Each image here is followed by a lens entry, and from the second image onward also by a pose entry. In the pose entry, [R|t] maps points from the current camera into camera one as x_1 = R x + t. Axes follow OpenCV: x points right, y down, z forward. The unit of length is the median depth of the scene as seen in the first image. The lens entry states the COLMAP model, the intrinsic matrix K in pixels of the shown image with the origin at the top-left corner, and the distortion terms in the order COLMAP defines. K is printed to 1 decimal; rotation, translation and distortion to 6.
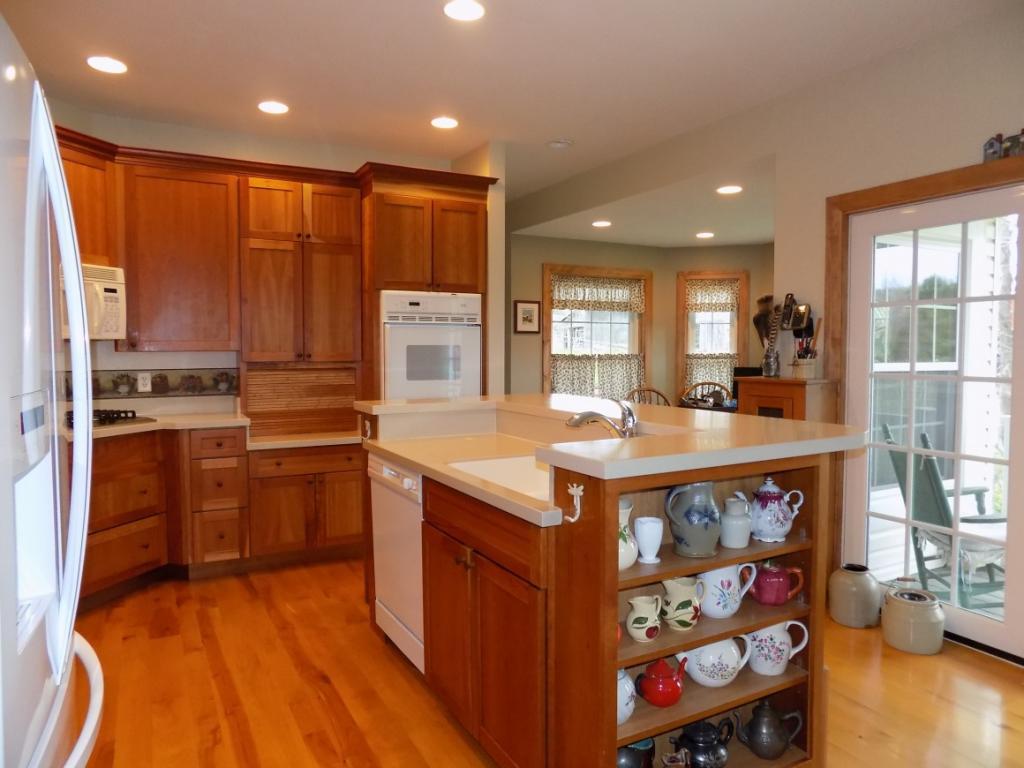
lens RADIAL K [[701.1, 0, 514.9], [0, 701.1, 380.3], [0, 0, 1]] dist [-0.040338, 0.024123]
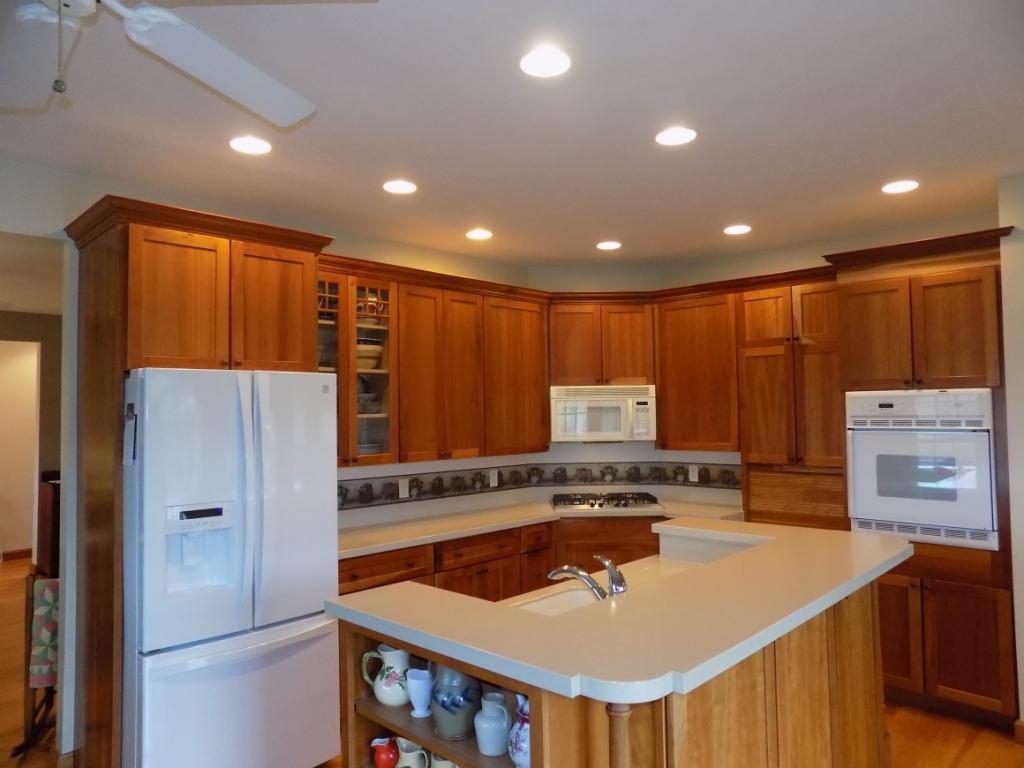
lens RADIAL K [[701.1, 0, 512.0], [0, 701.1, 382.3], [0, 0, 1]] dist [-0.040338, 0.024123]
pose [[0.300722, -0.041276, -0.952818, 0.523852], [-0.029626, 0.998177, -0.052592, -0.080593], [0.953252, 0.044044, 0.298950, 0.321166]]
